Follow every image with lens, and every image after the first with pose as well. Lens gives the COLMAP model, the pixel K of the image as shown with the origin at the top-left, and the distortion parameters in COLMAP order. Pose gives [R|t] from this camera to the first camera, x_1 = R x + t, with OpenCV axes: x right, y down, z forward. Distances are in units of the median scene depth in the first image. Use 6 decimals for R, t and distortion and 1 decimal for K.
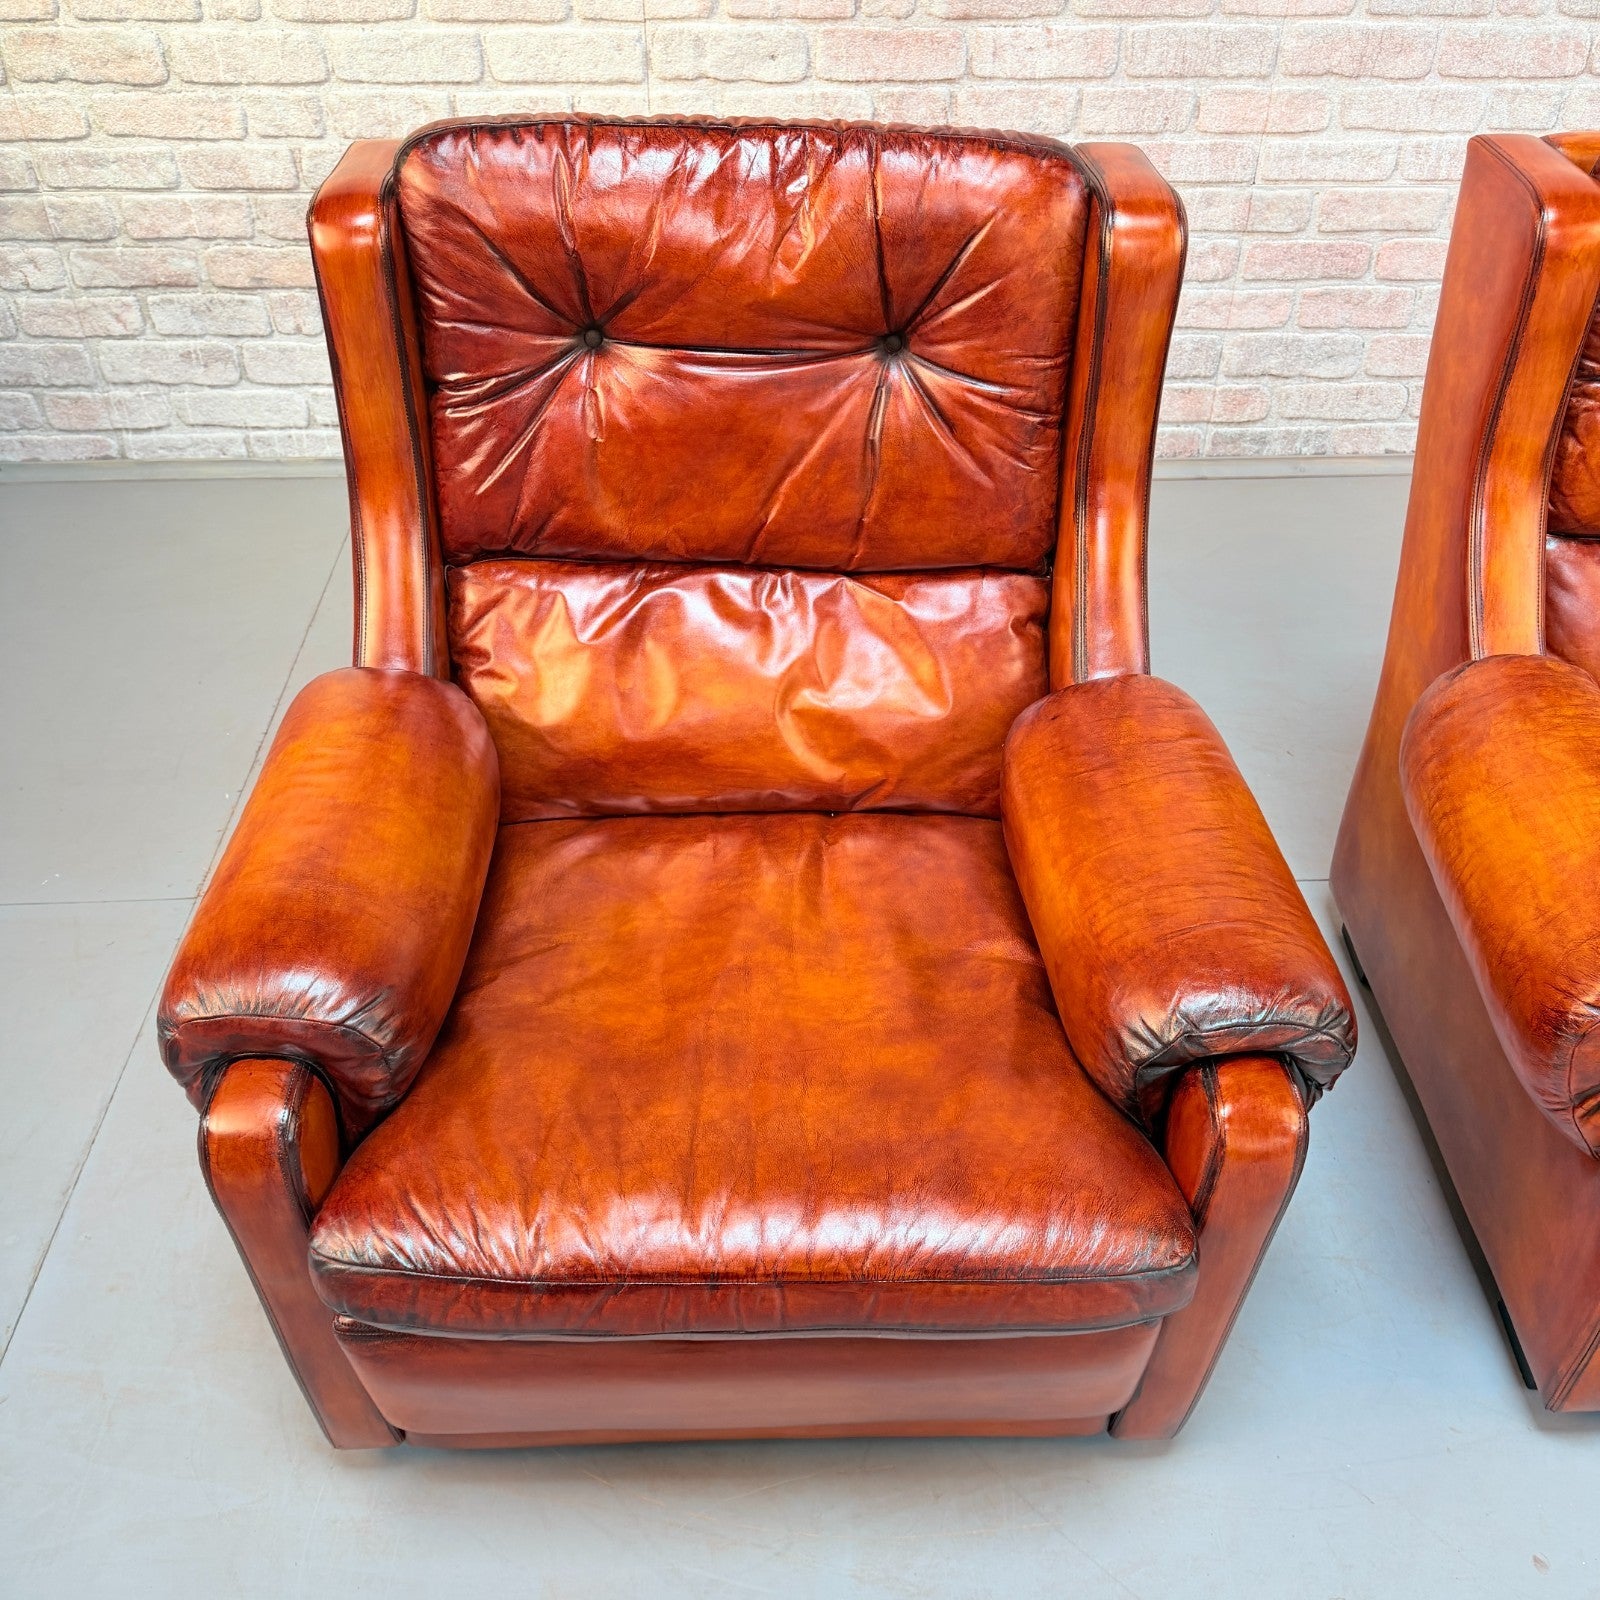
lens RADIAL K [[1516.6, 0, 799.0], [0, 1516.6, 820.3], [0, 0, 1]] dist [0.002475, -0.016402]
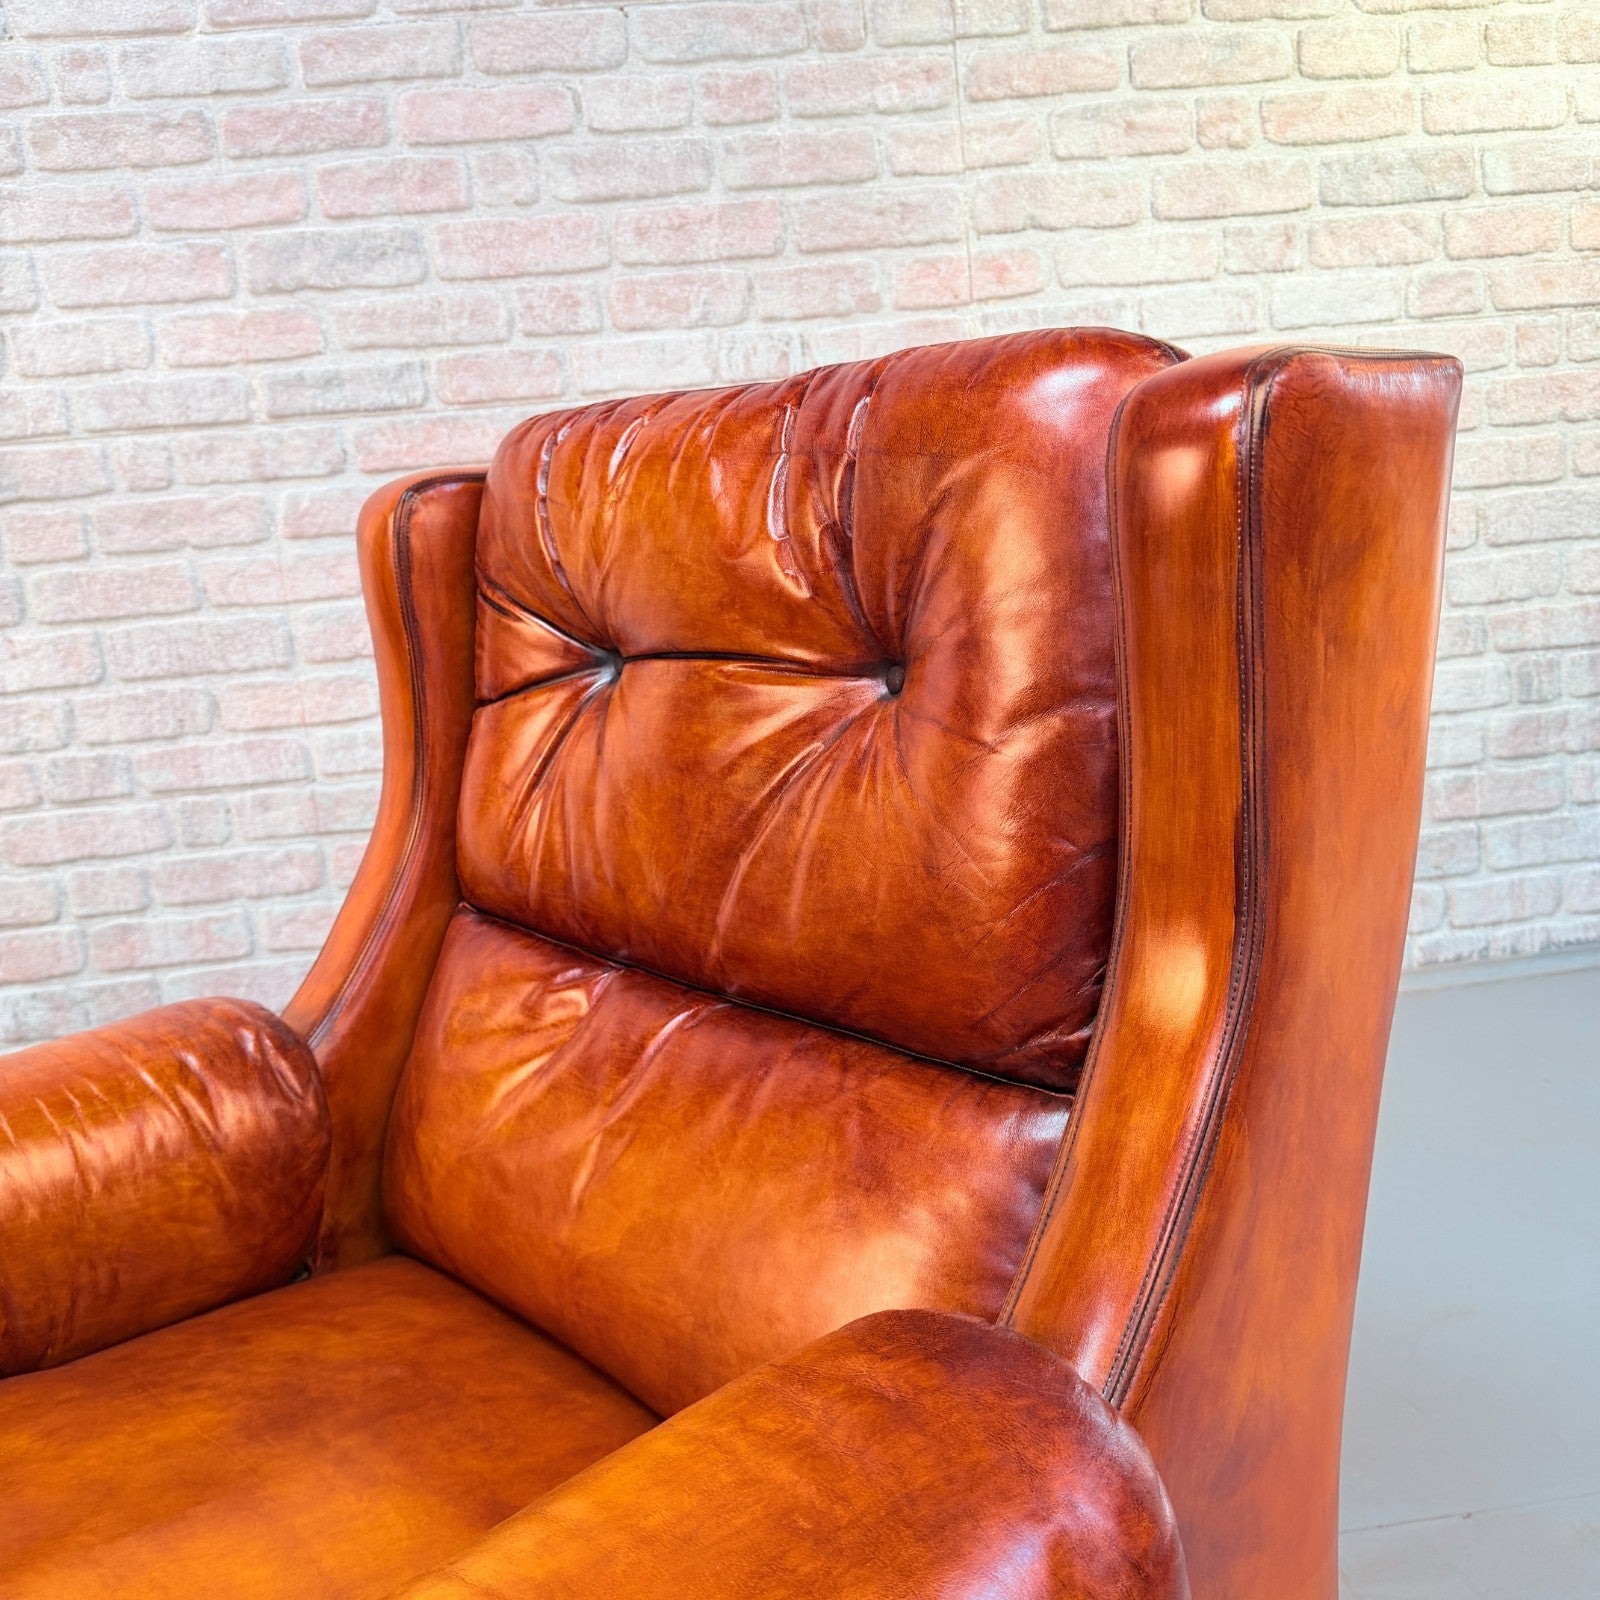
lens RADIAL K [[1498.0, 0, 794.8], [0, 1498.0, 793.6], [0, 0, 1]] dist [0.097630, -0.214154]
pose [[0.993710, -0.101451, 0.047406, 0.557506], [0.111724, 0.869573, -0.480999, 0.030509], [0.007575, 0.483270, 0.875439, 0.269042]]
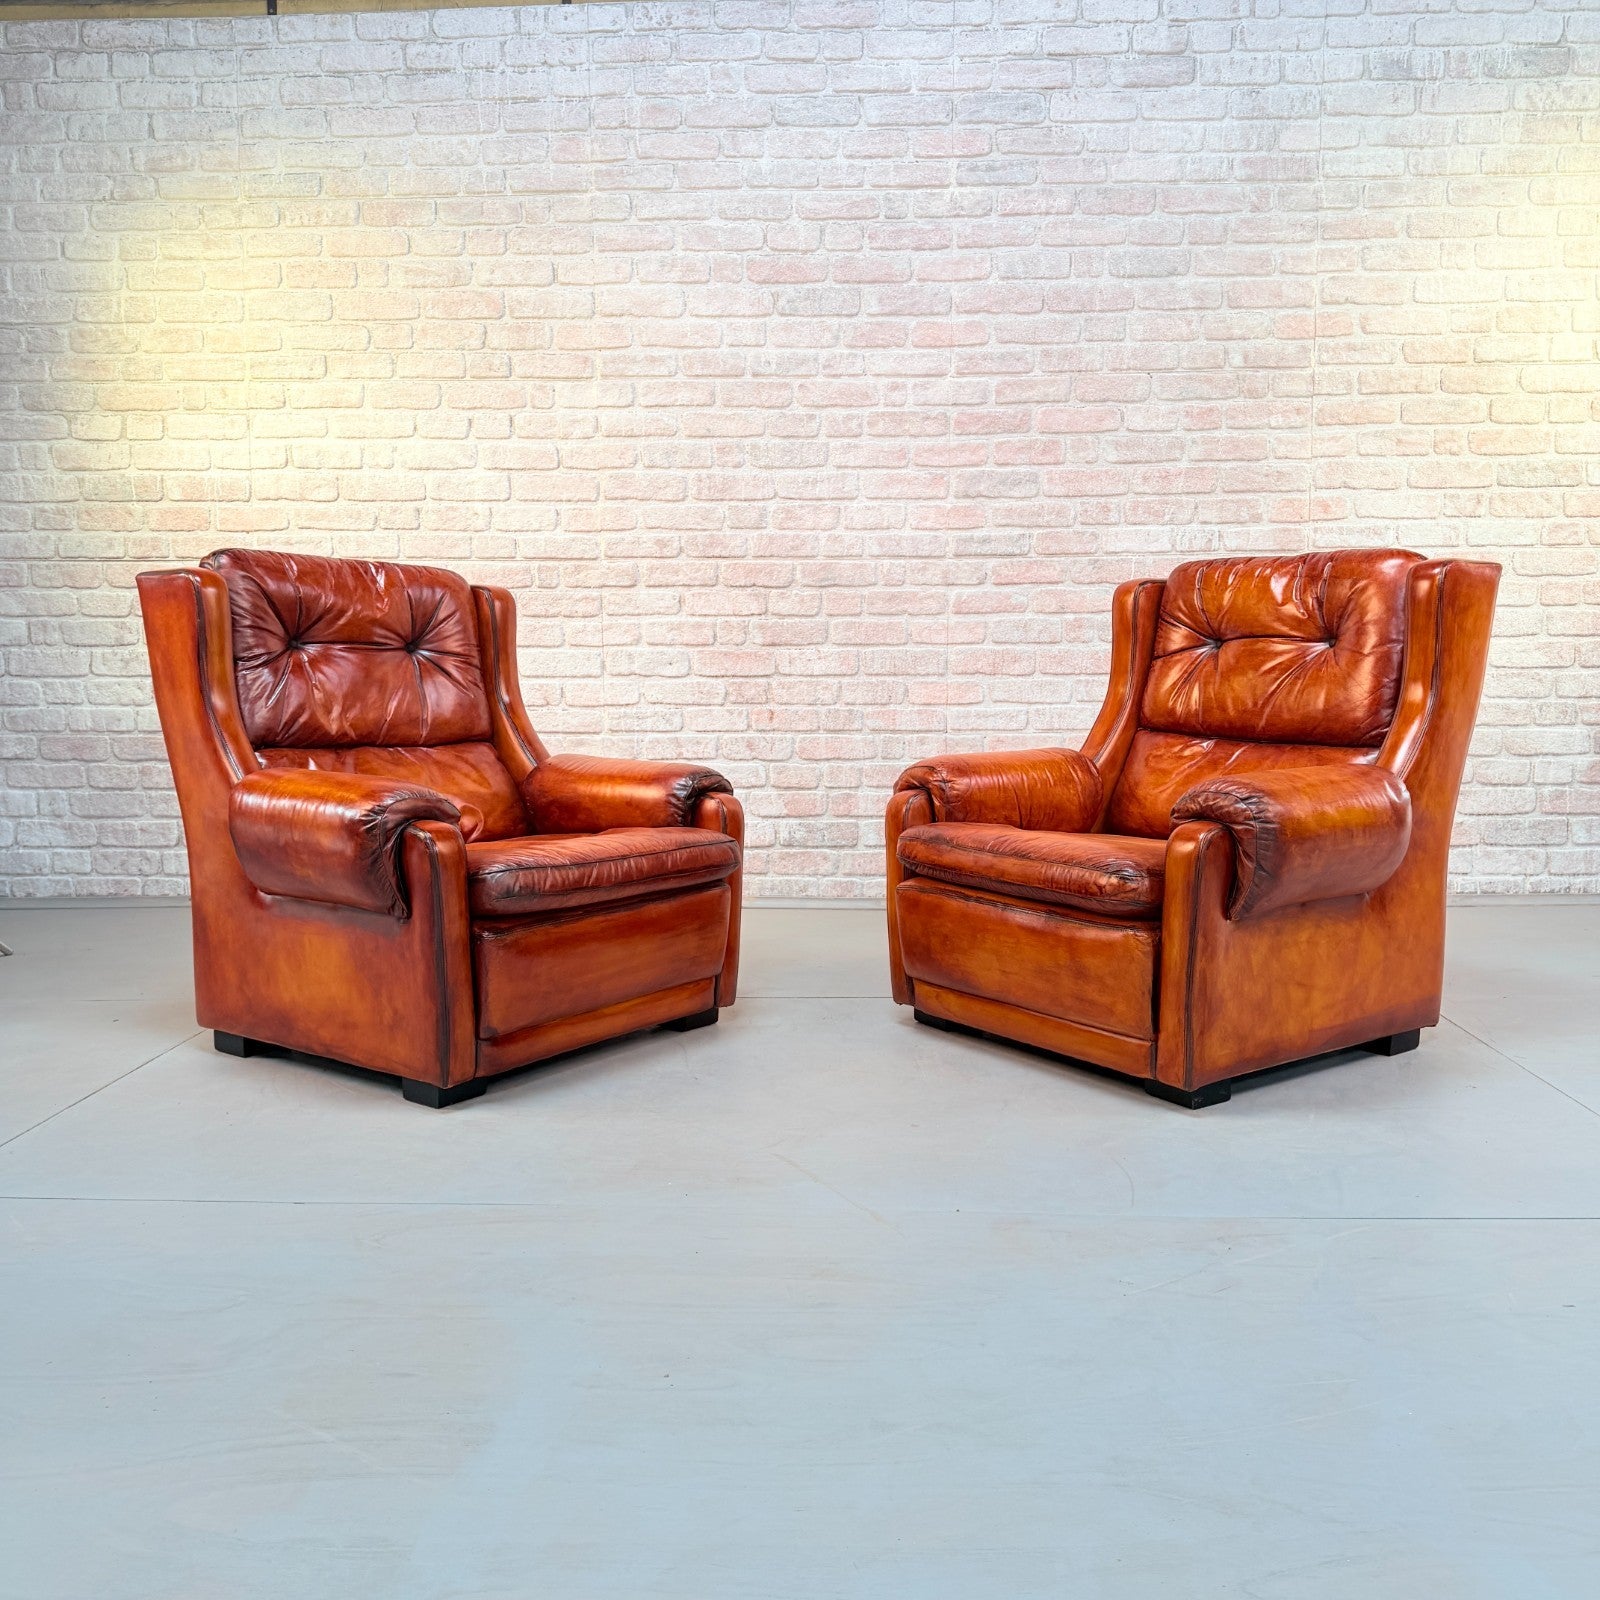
lens RADIAL K [[1481.9, 0, 788.1], [0, 1481.9, 799.0], [0, 0, 1]] dist [0.190184, -0.417133]
pose [[0.997608, -0.001861, -0.069097, 0.248154], [-0.037257, 0.827520, -0.560199, 0.639401], [0.058221, 0.561433, 0.825471, -0.397823]]
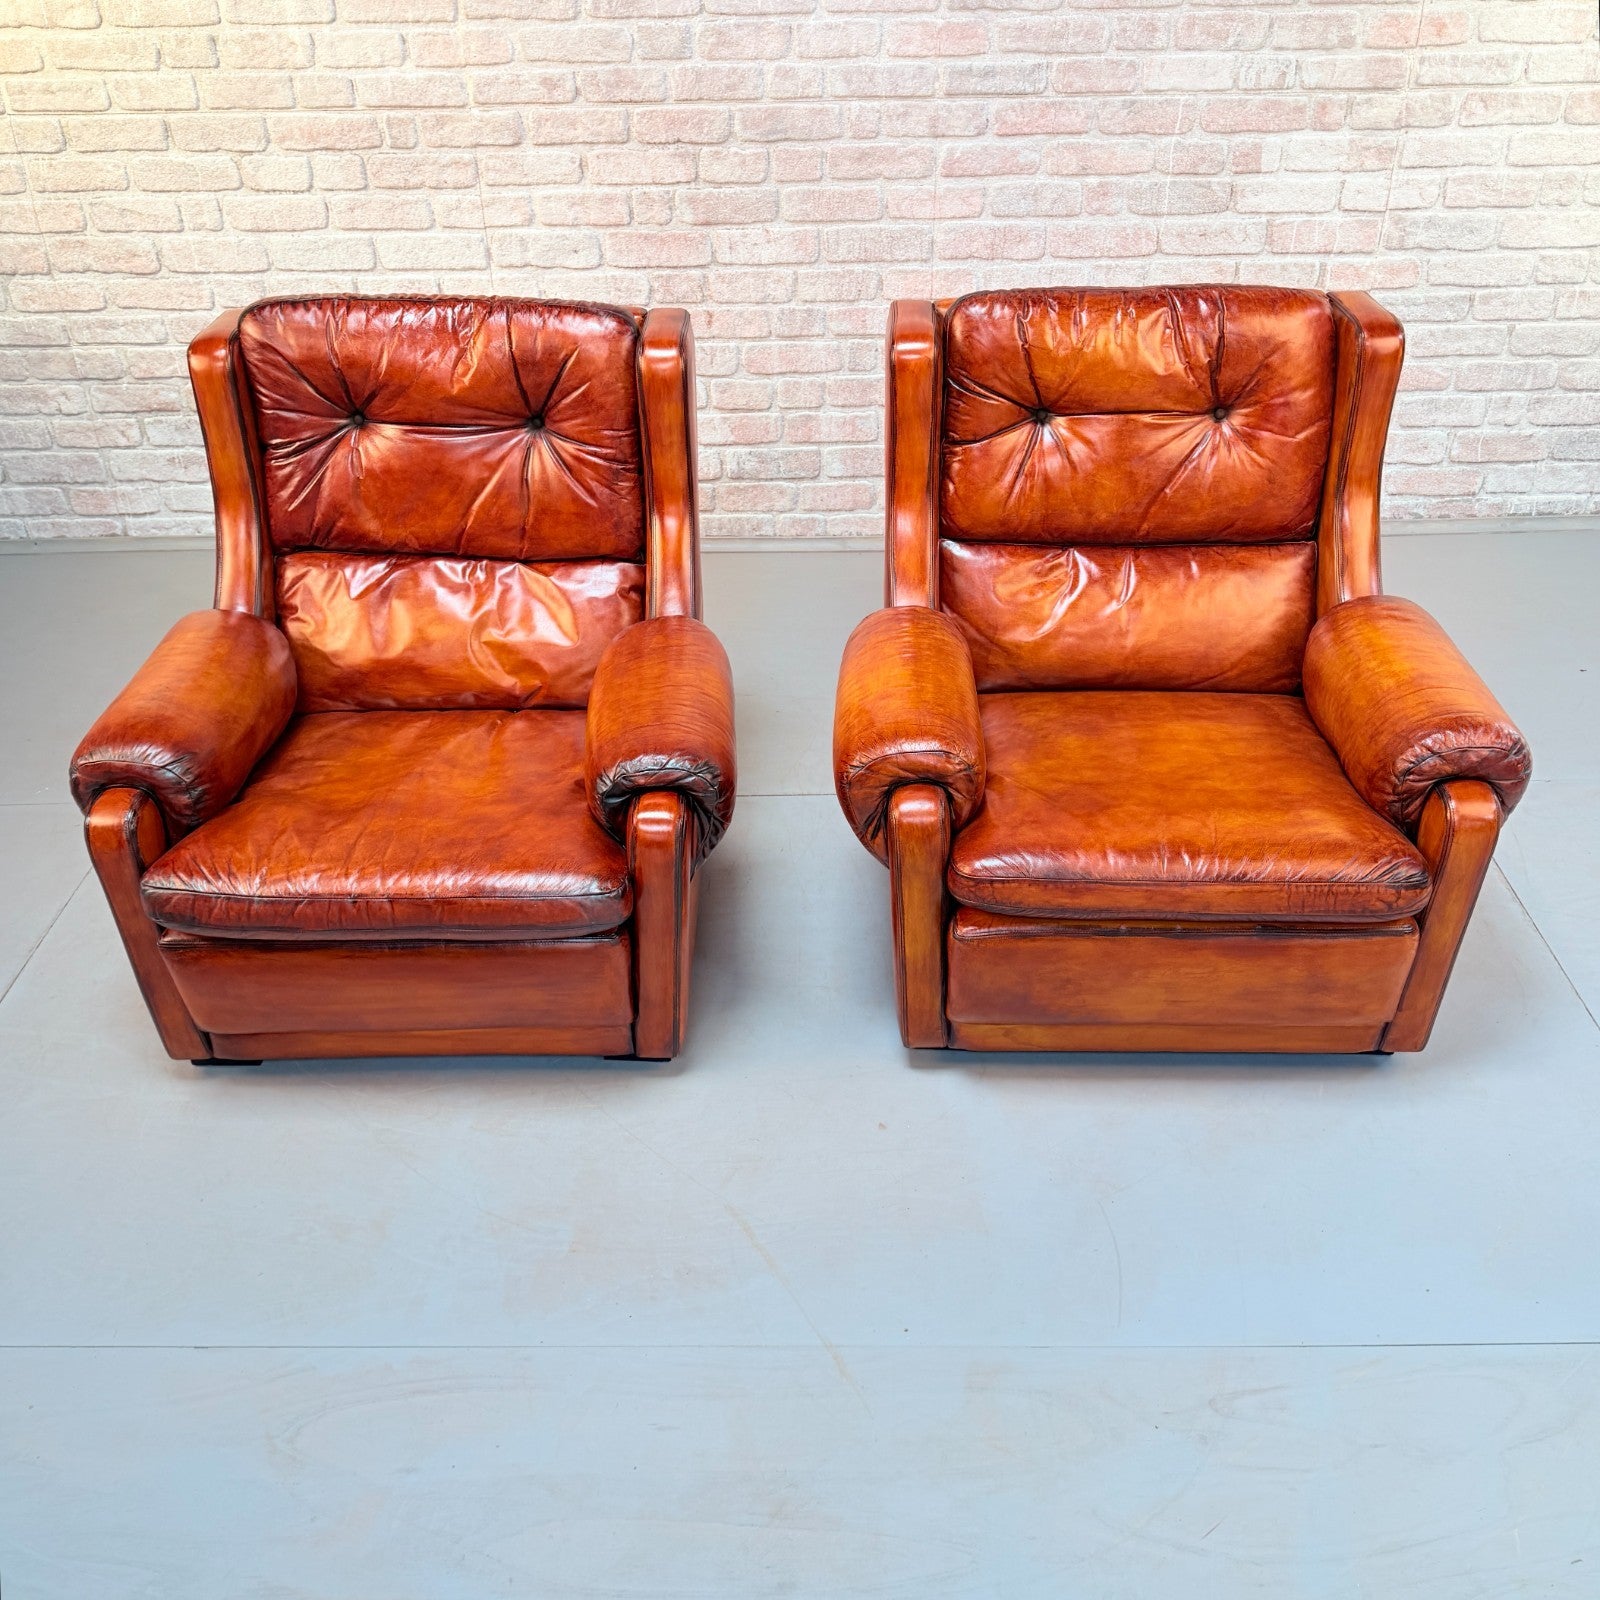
lens RADIAL K [[1539.9, 0, 801.0], [0, 1539.9, 813.7], [0, 0, 1]] dist [0.006166, -0.012831]
pose [[0.999249, 0.001869, -0.038697, 0.249212], [-0.005848, 0.994667, -0.102970, 0.172586], [0.038298, 0.103119, 0.993931, -0.380364]]
